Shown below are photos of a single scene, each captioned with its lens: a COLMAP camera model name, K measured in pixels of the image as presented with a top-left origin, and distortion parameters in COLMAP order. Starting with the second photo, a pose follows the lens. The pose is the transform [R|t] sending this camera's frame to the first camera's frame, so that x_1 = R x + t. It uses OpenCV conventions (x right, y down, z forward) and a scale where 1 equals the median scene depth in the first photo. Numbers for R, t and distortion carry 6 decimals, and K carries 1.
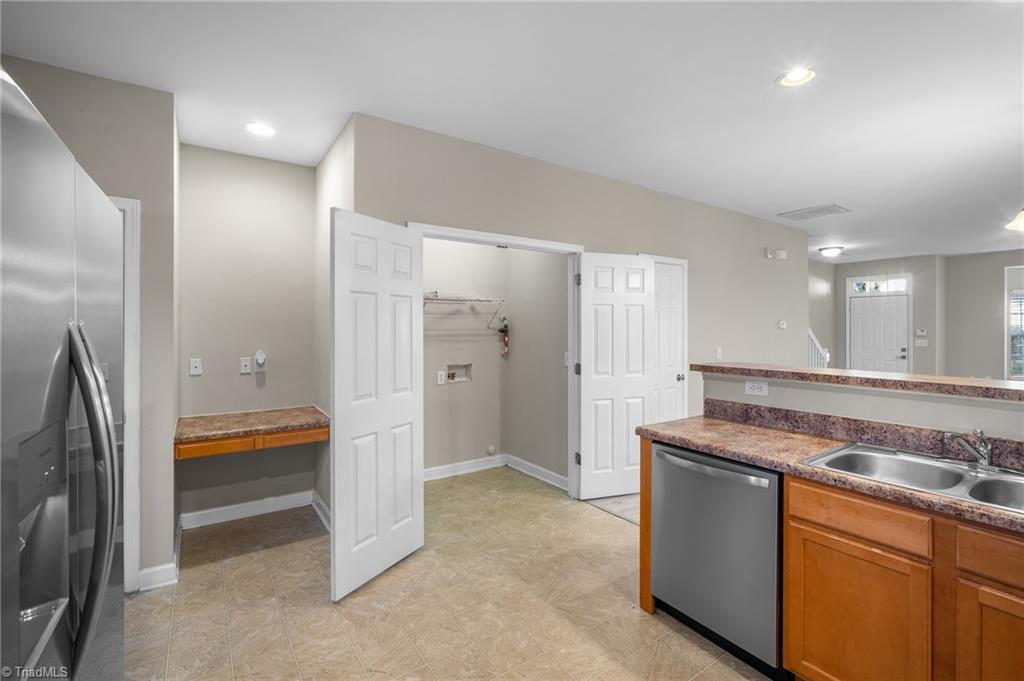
lens RADIAL K [[449.4, 0, 508.3], [0, 449.4, 329.9], [0, 0, 1]] dist [-0.014597, 0.004491]
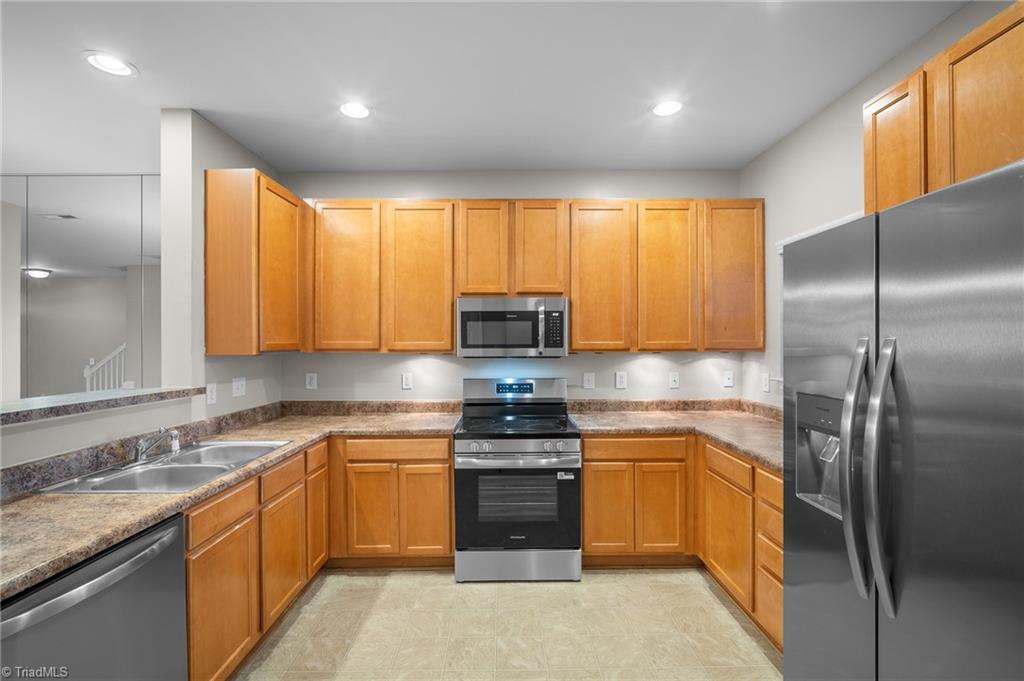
lens RADIAL K [[449.4, 0, 509.0], [0, 449.4, 345.6], [0, 0, 1]] dist [-0.014597, 0.004491]
pose [[-0.831461, 0.004752, 0.555562, -0.480535], [0.007626, 0.999967, 0.002860, -0.004743], [-0.555530, 0.006615, -0.831470, 1.570381]]
